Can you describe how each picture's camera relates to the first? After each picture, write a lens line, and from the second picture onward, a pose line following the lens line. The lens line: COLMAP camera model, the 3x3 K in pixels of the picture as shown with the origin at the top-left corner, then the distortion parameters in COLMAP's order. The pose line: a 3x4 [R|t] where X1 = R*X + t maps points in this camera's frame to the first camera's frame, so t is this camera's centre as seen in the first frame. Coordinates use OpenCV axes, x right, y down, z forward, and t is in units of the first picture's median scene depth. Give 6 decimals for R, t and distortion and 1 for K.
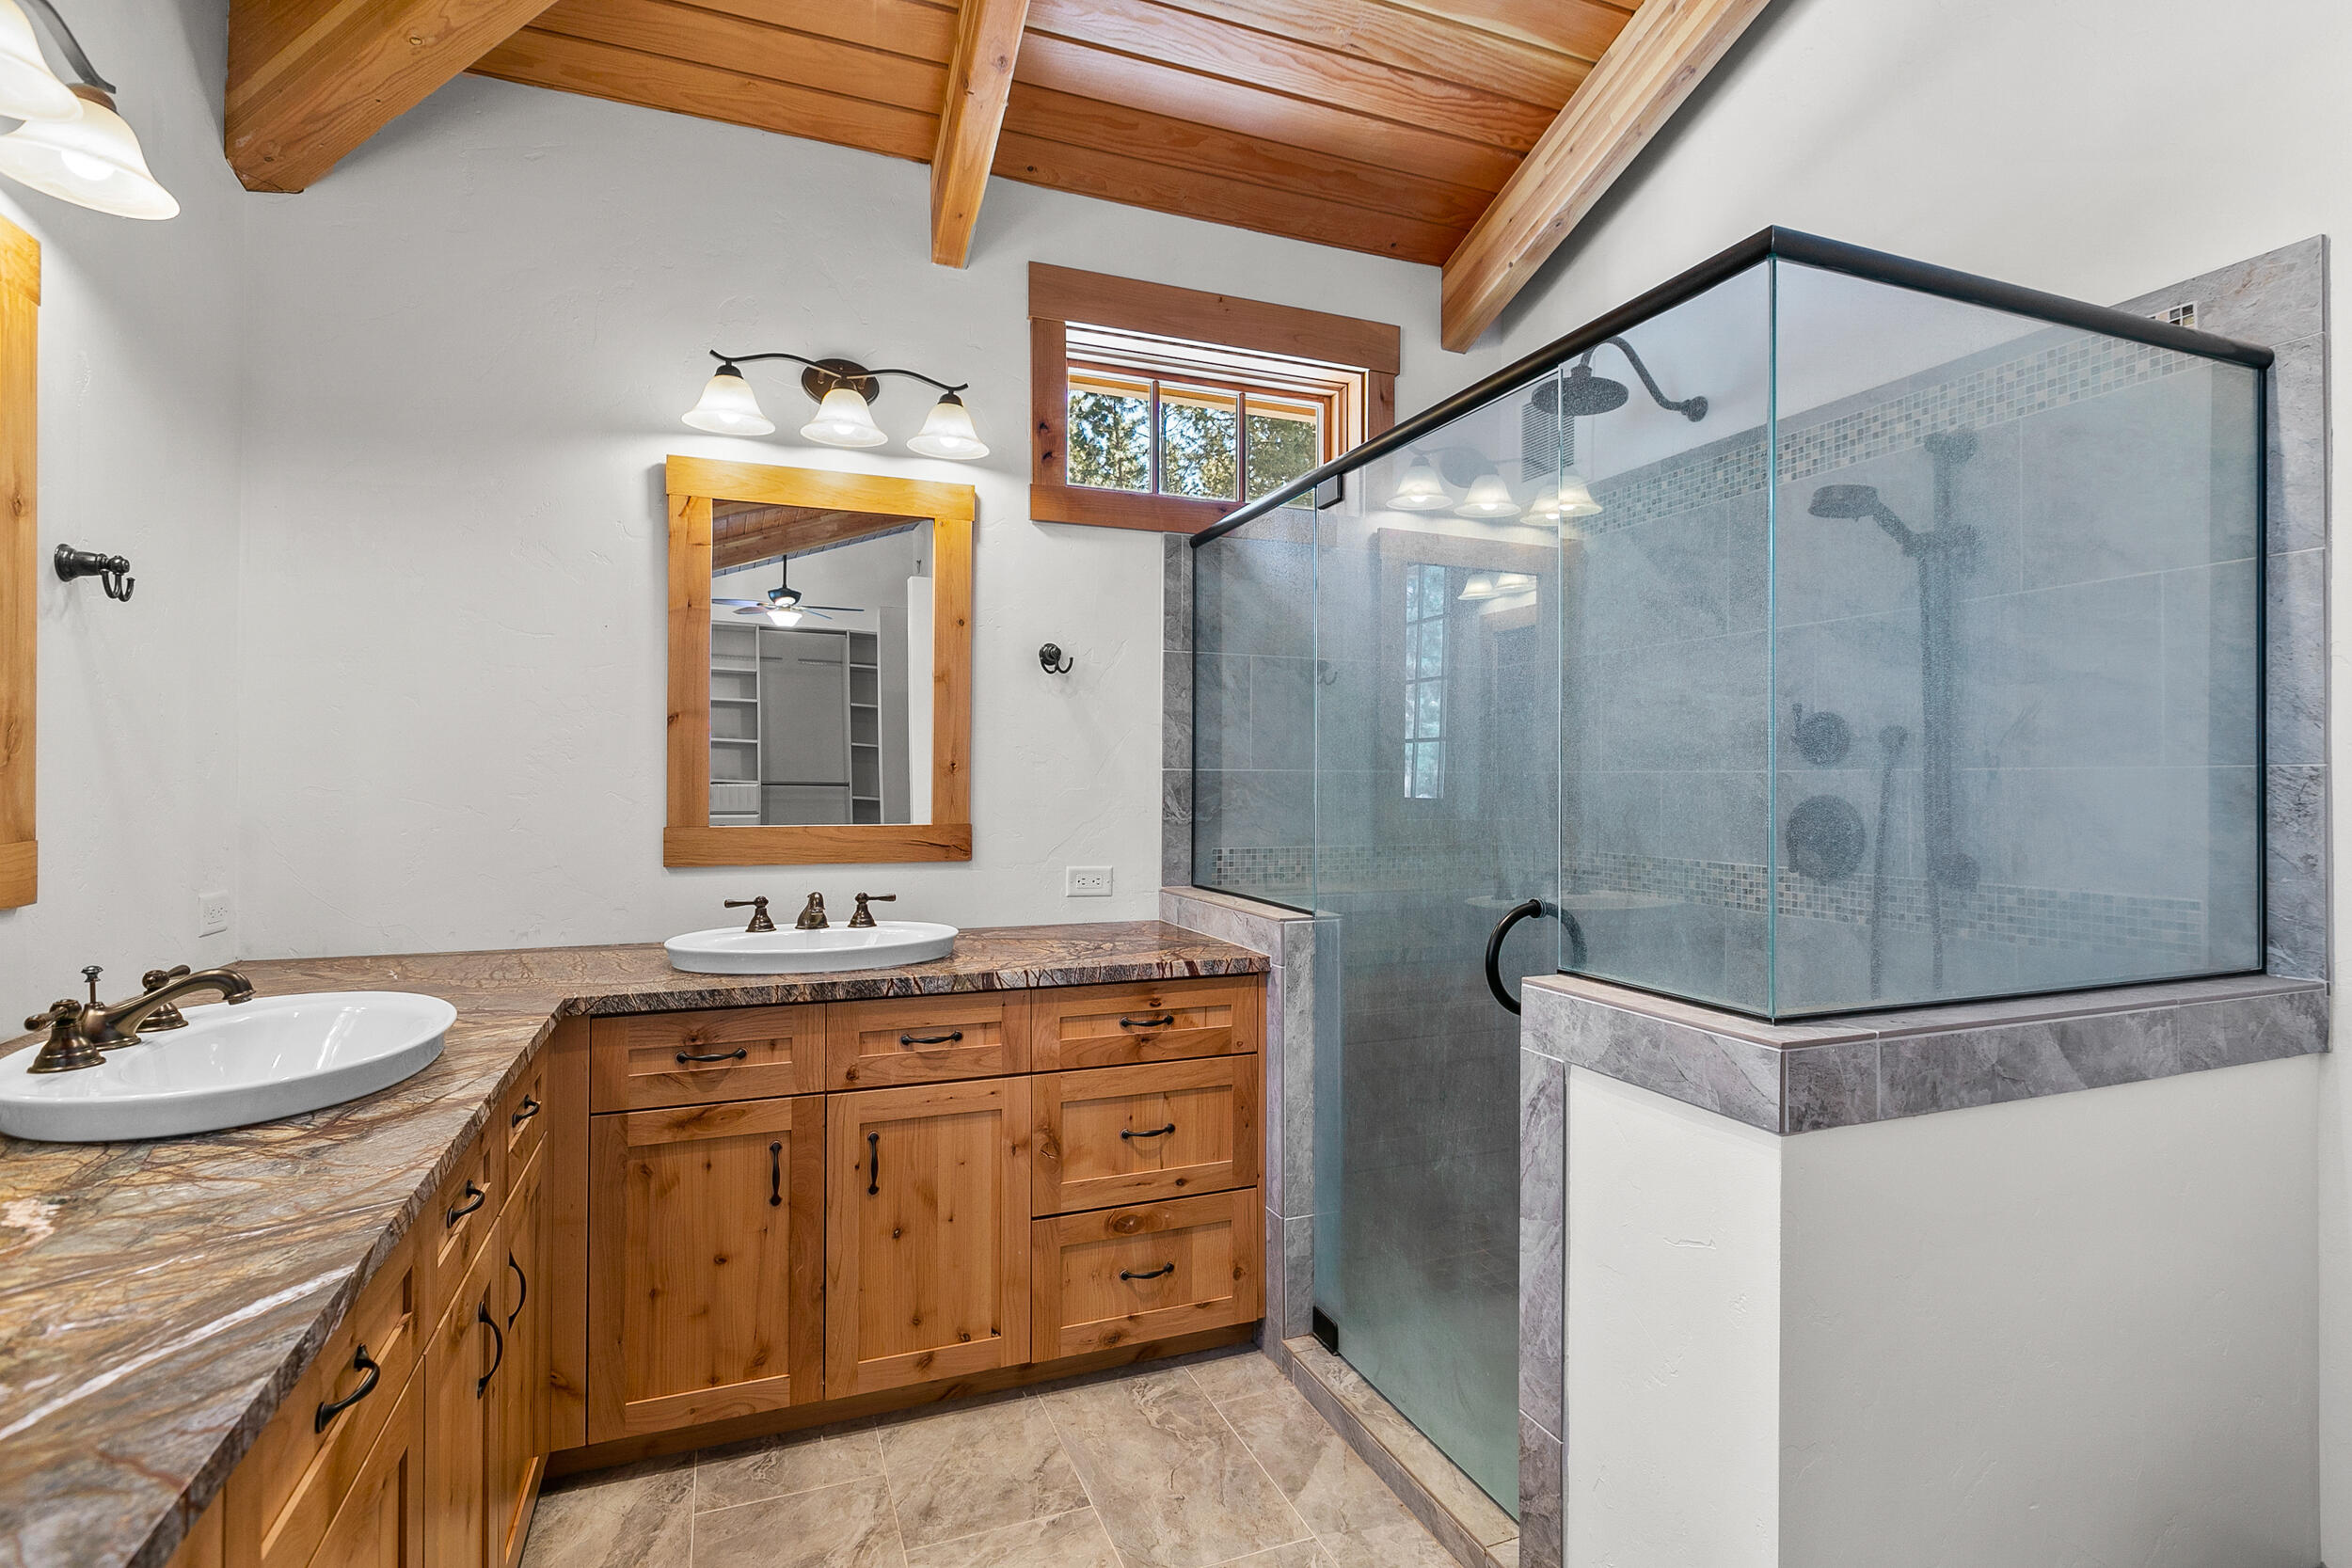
lens RADIAL K [[1138.3, 0, 1183.3], [0, 1138.3, 774.6], [0, 0, 1]] dist [0.002180, 0.001990]
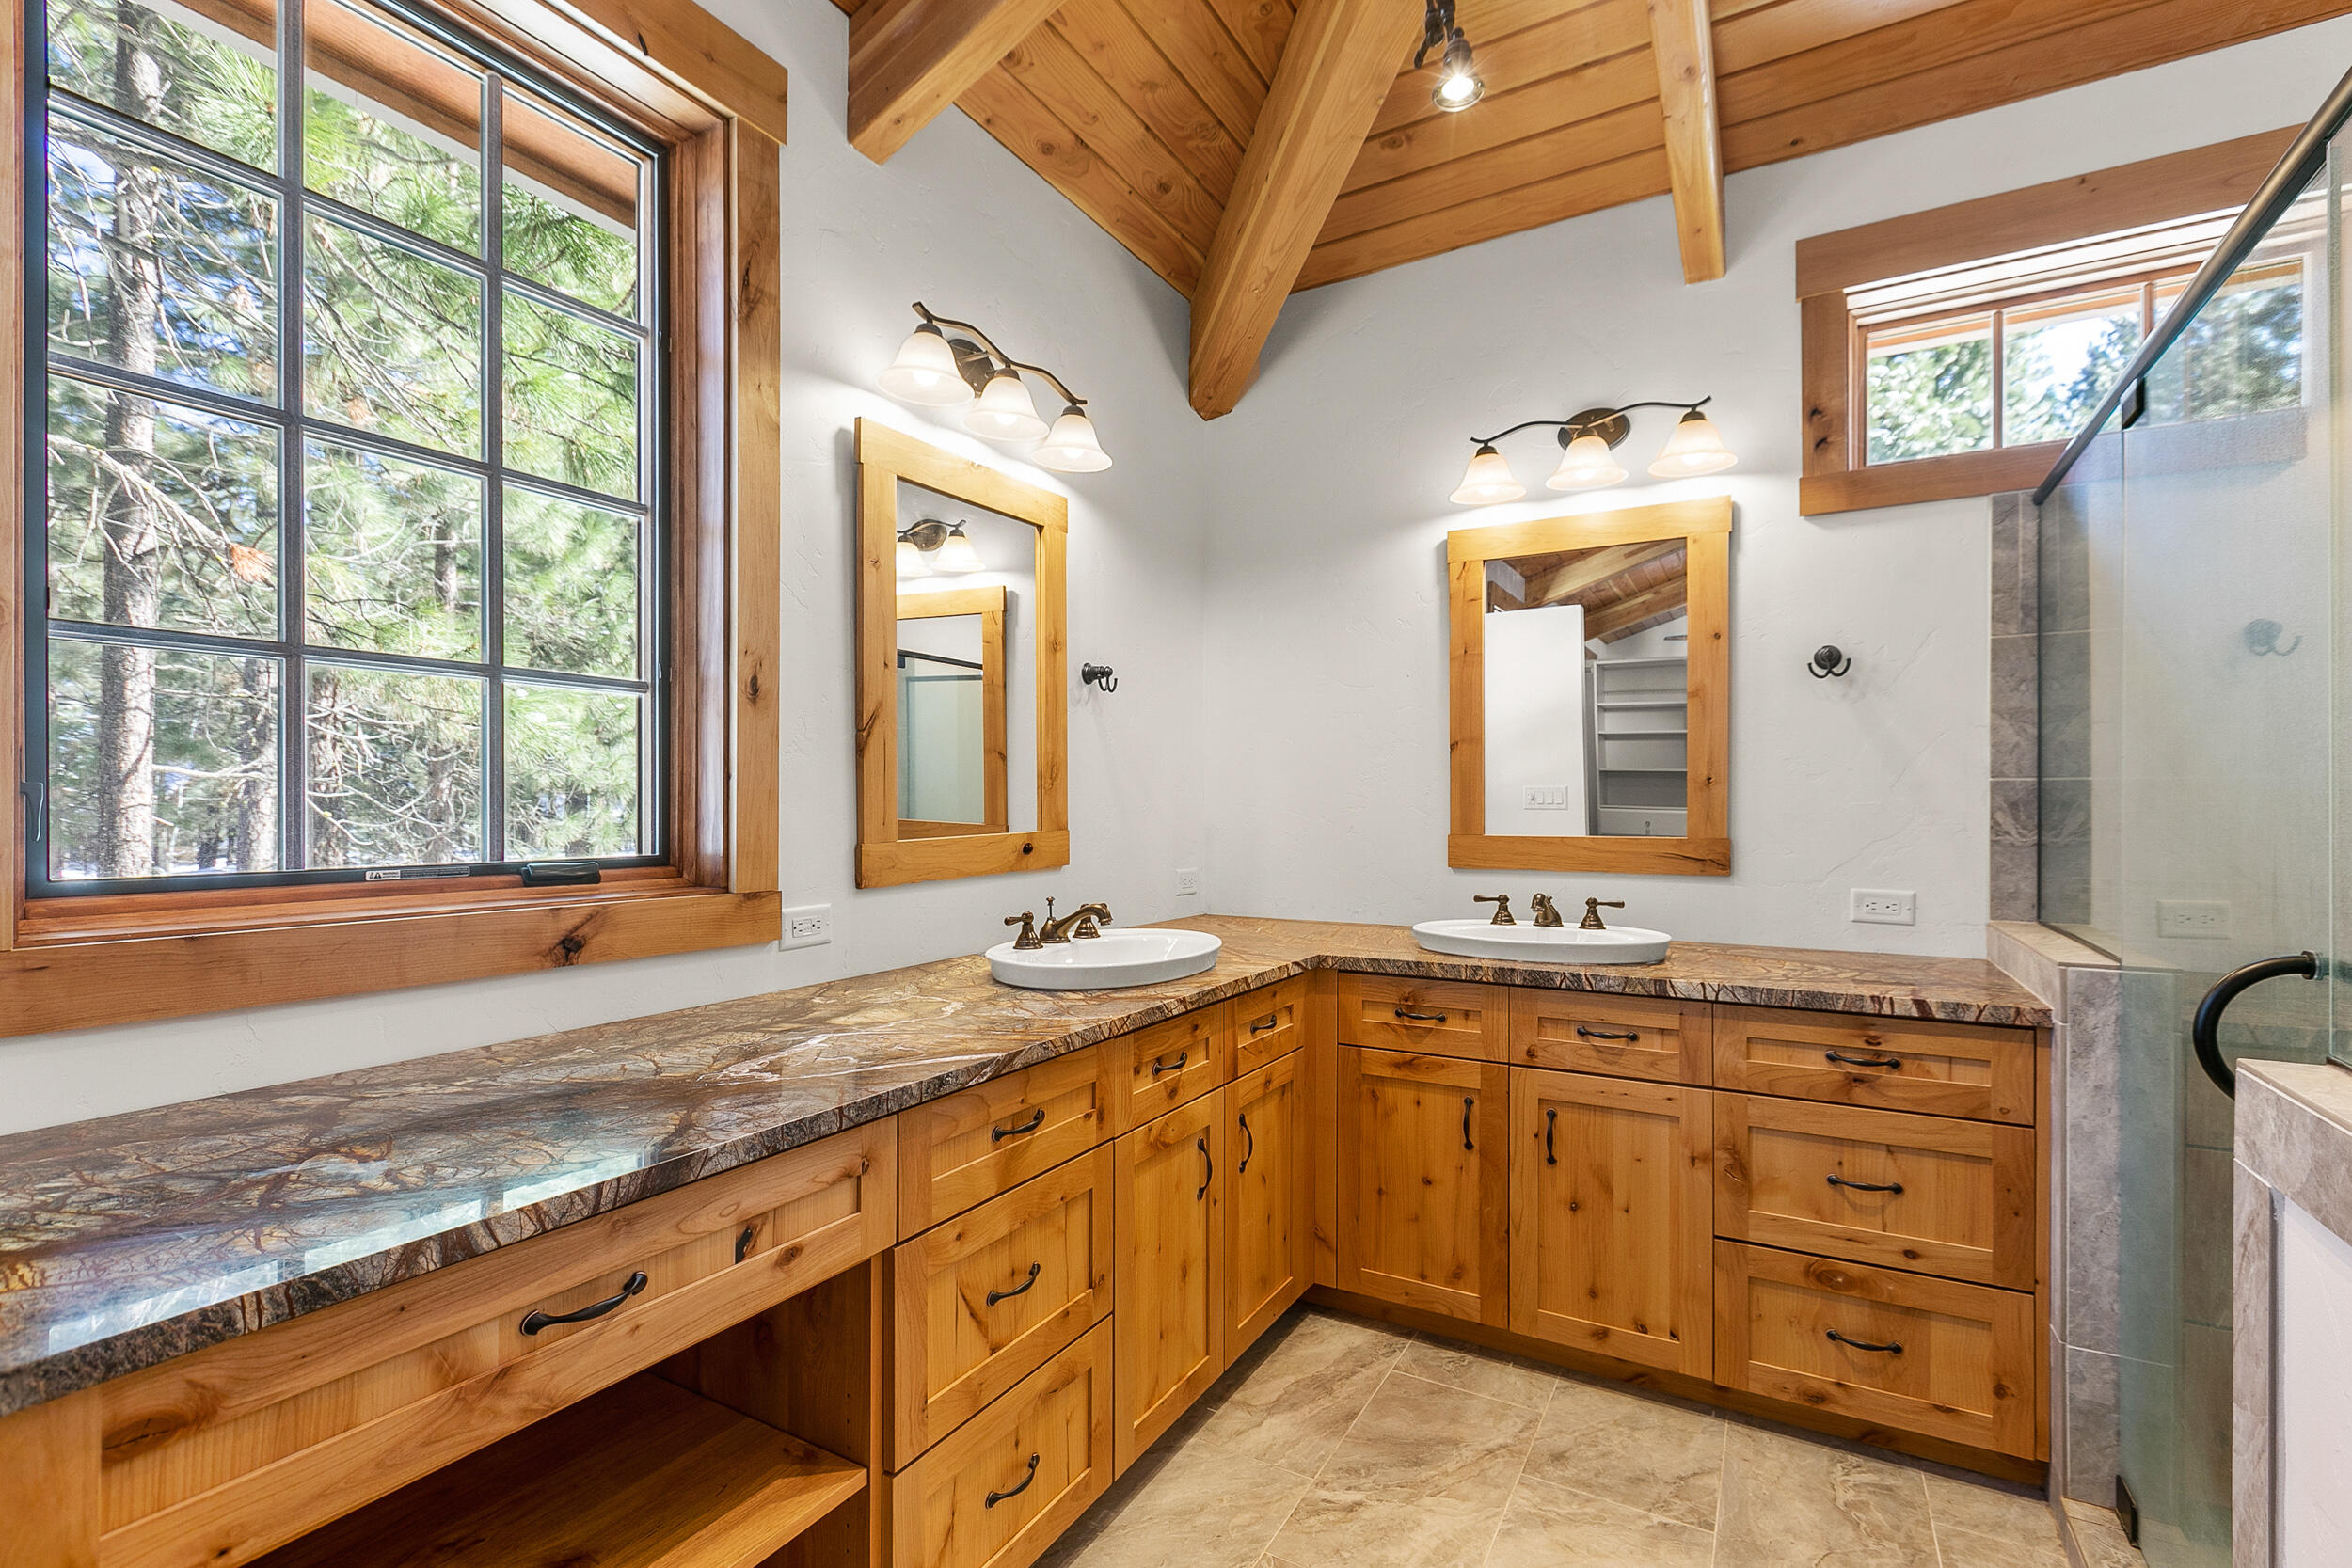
lens RADIAL K [[1057.8, 0, 1178.6], [0, 1057.8, 805.7], [0, 0, 1]] dist [0.005867, -0.001829]
pose [[0.621022, -0.003929, -0.783783, 0.285857], [0.006088, 0.999981, -0.000189, 0.014652], [0.783769, -0.004655, 0.621034, 0.066907]]
